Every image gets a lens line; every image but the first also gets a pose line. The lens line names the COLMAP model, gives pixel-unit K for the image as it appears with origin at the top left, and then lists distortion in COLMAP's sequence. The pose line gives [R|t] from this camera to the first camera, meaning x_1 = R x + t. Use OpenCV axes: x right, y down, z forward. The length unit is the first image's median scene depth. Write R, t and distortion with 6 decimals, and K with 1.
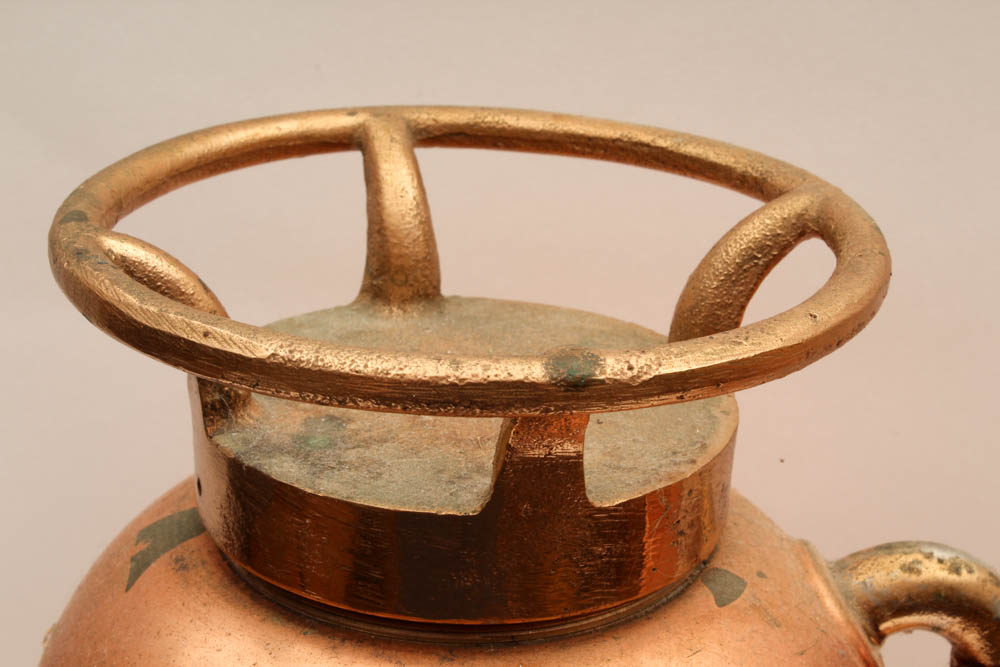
lens RADIAL K [[2007.9, 0, 493.6], [0, 2007.9, 334.9], [0, 0, 1]] dist [0.118502, 0.000000]
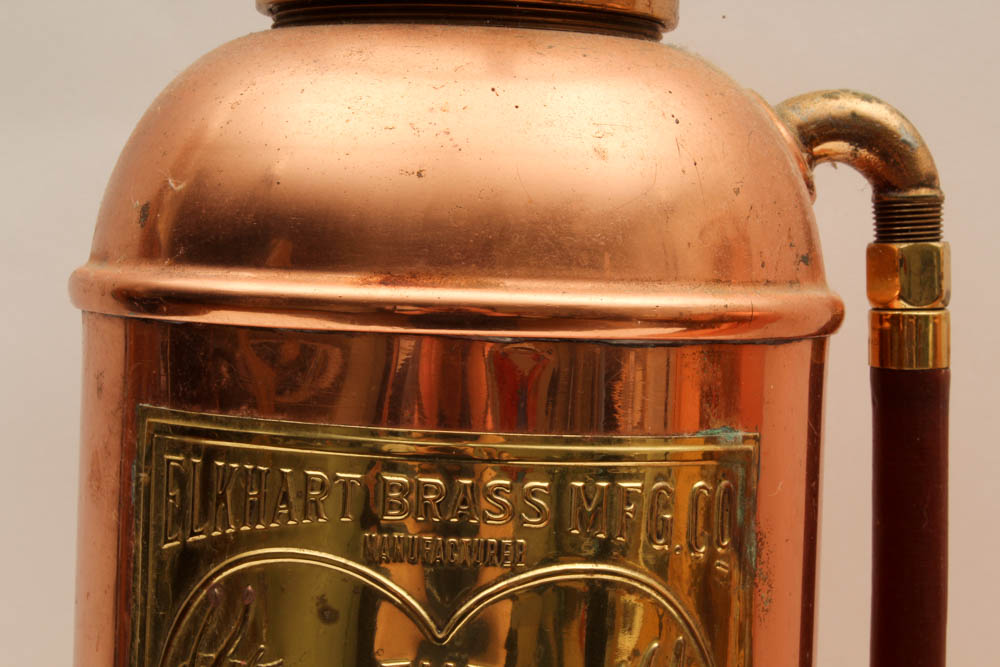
lens RADIAL K [[2290.8, 0, 505.6], [0, 2290.8, 325.4], [0, 0, 1]] dist [0.016038, 0.000000]
pose [[0.999970, 0.004336, -0.006376, 0.020068], [-0.006226, 0.941853, -0.335967, 0.787795], [0.004548, 0.335997, 0.941852, -0.292662]]
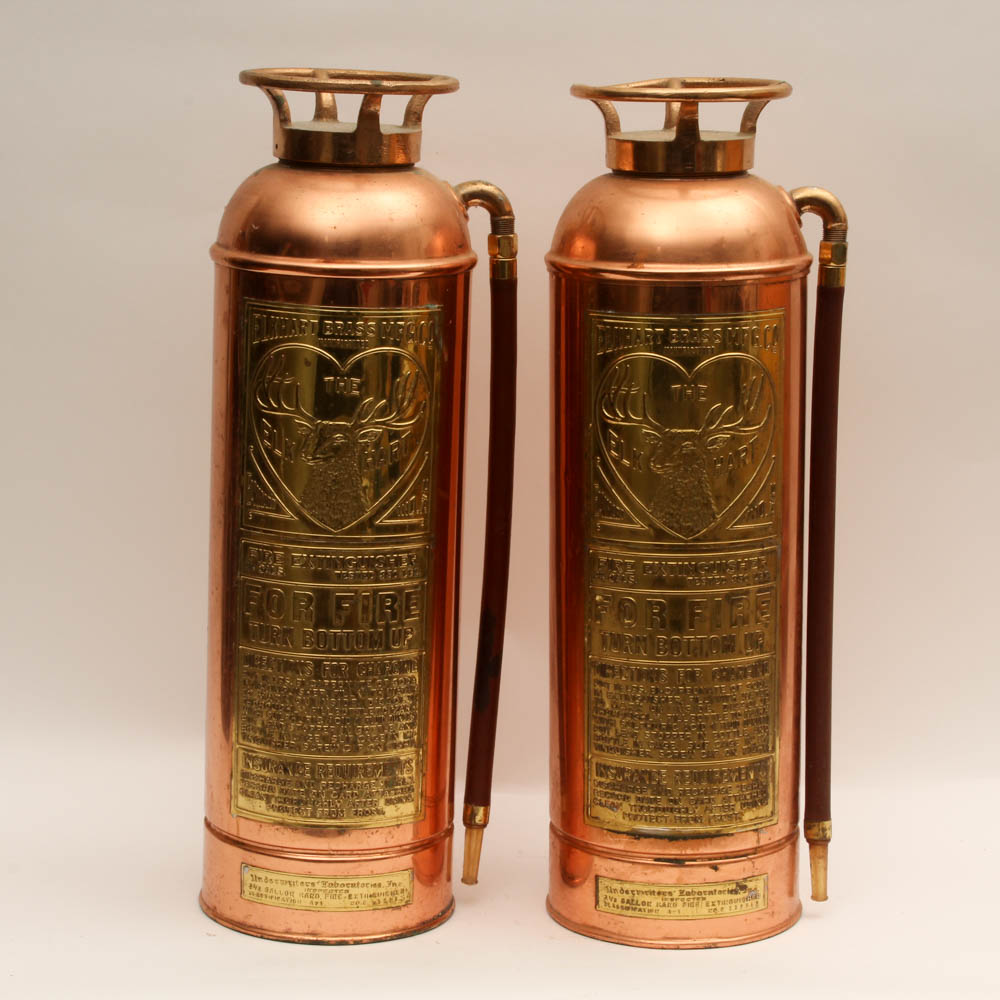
lens RADIAL K [[2725.1, 0, 489.7], [0, 2725.1, 496.0], [0, 0, 1]] dist [-0.063305, 0.000000]
pose [[0.998805, -0.003545, 0.048739, 0.001474], [0.012523, 0.982626, -0.185175, 1.674416], [-0.047236, 0.185564, 0.981496, -3.889638]]
